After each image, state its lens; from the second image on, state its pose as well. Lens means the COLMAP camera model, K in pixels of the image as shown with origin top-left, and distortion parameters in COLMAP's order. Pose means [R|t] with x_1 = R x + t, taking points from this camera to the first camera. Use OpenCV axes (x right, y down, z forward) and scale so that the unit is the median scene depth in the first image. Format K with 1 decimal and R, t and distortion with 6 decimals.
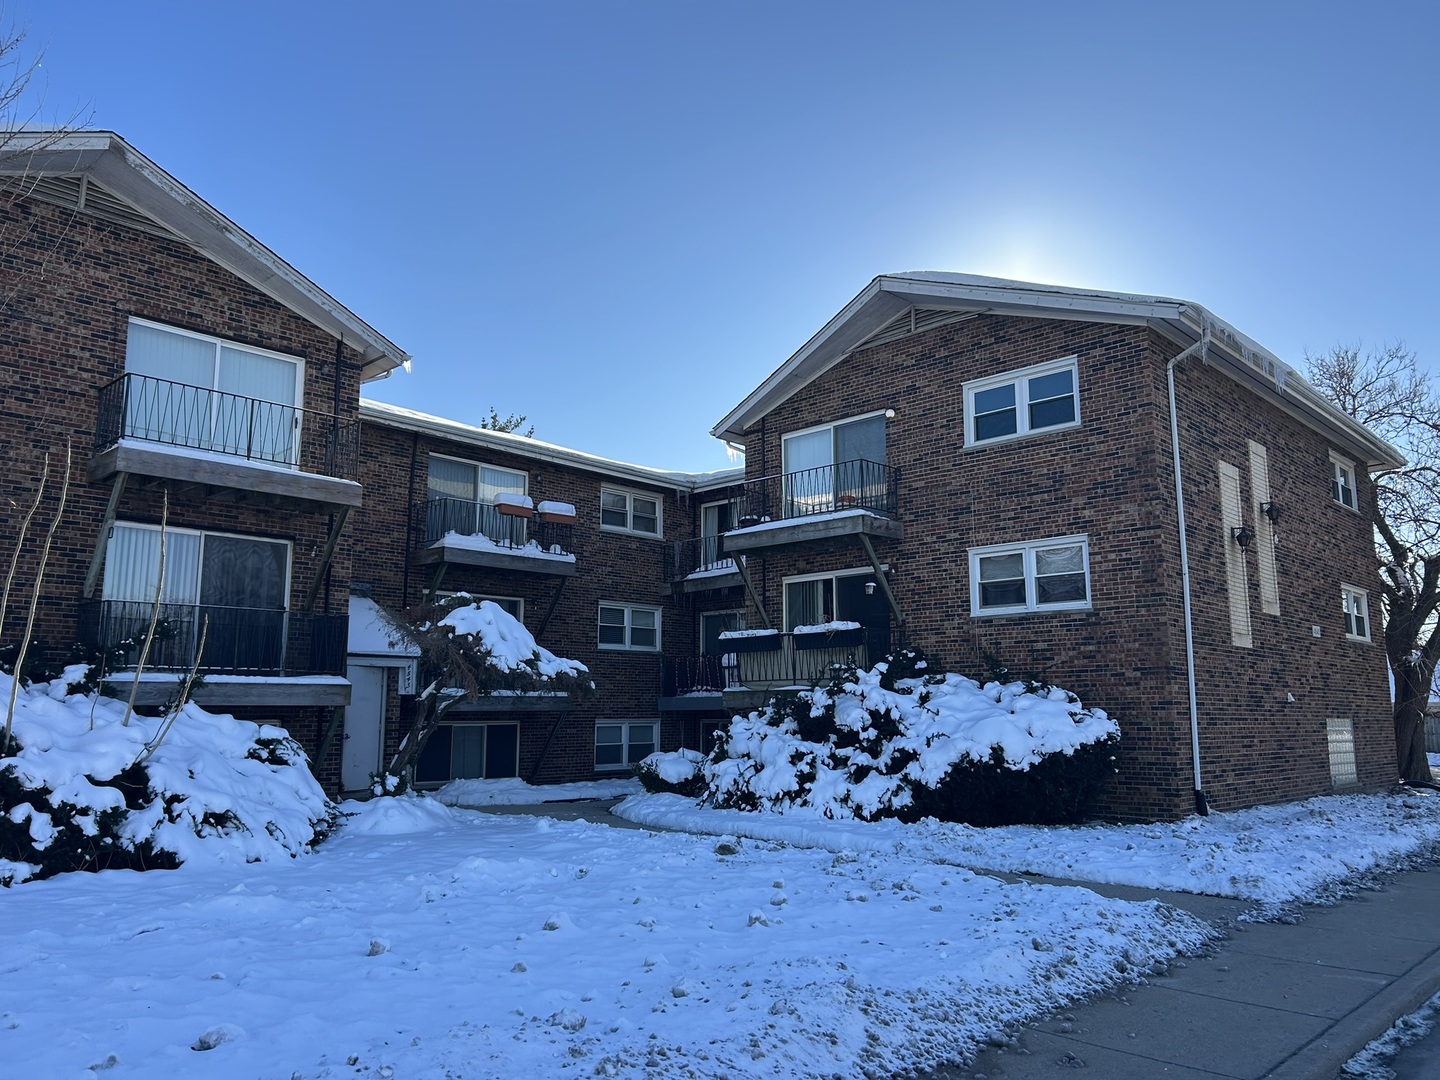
lens RADIAL K [[1083.6, 0, 732.7], [0, 1083.6, 536.8], [0, 0, 1]] dist [0.043266, -0.046874]
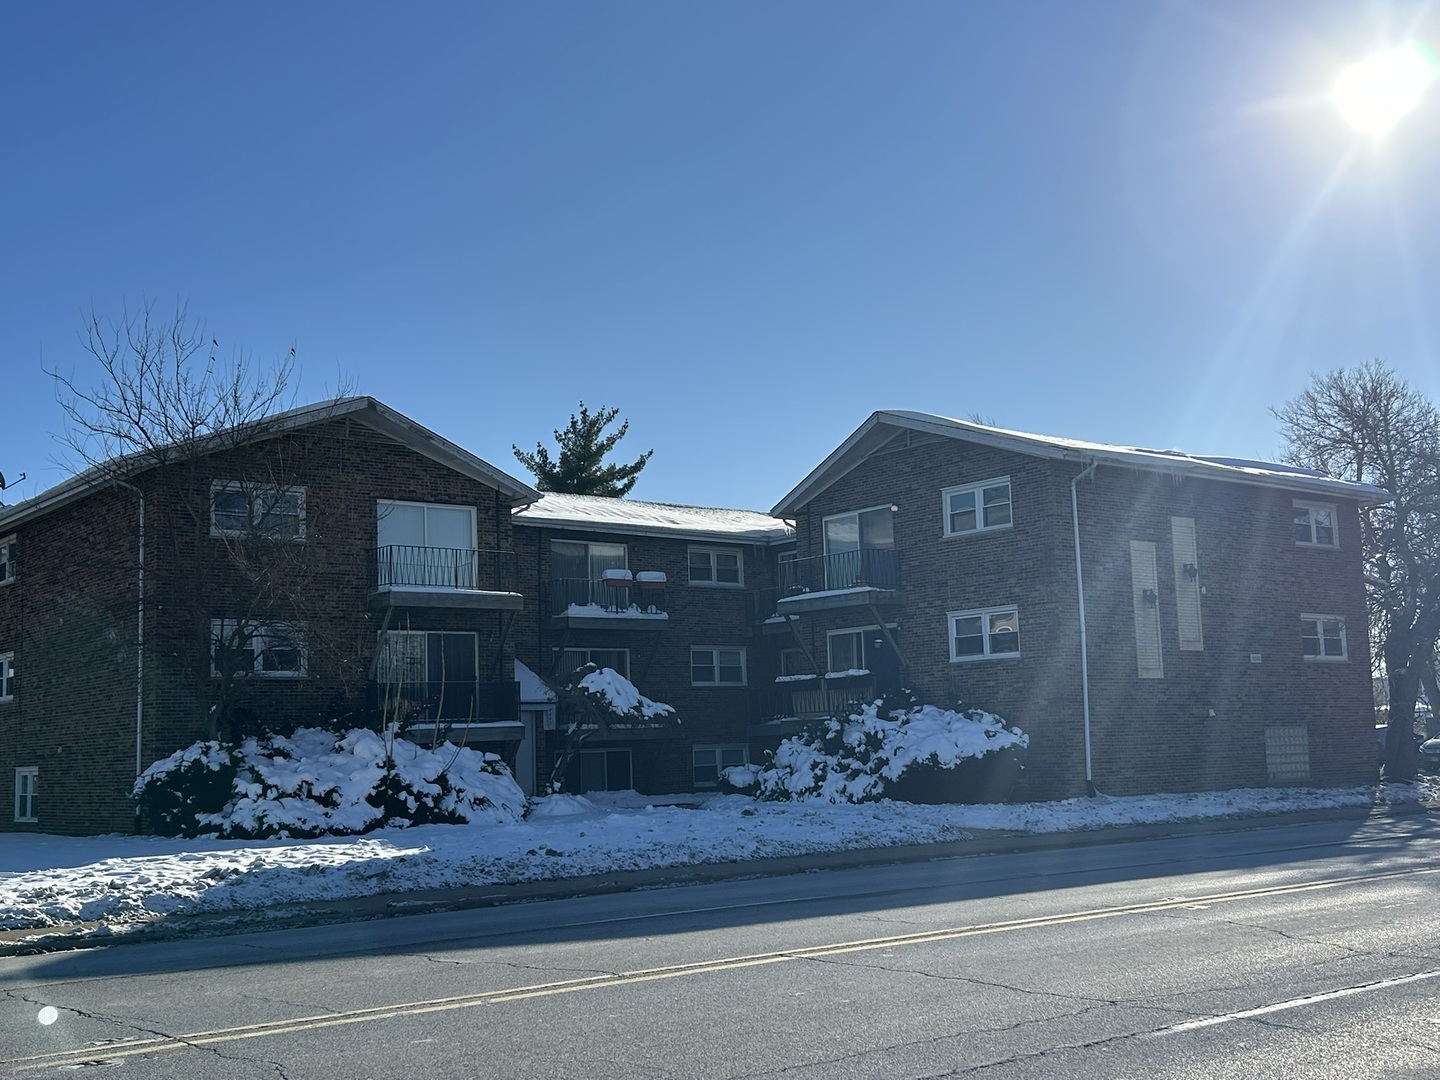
lens RADIAL K [[1632.1, 0, 717.3], [0, 1632.1, 541.7], [0, 0, 1]] dist [0.081947, 0.000000]
pose [[0.990260, -0.045042, -0.131745, 0.221162], [0.050749, 0.997899, 0.040286, -0.189448], [0.129653, -0.046579, 0.990465, -1.156786]]
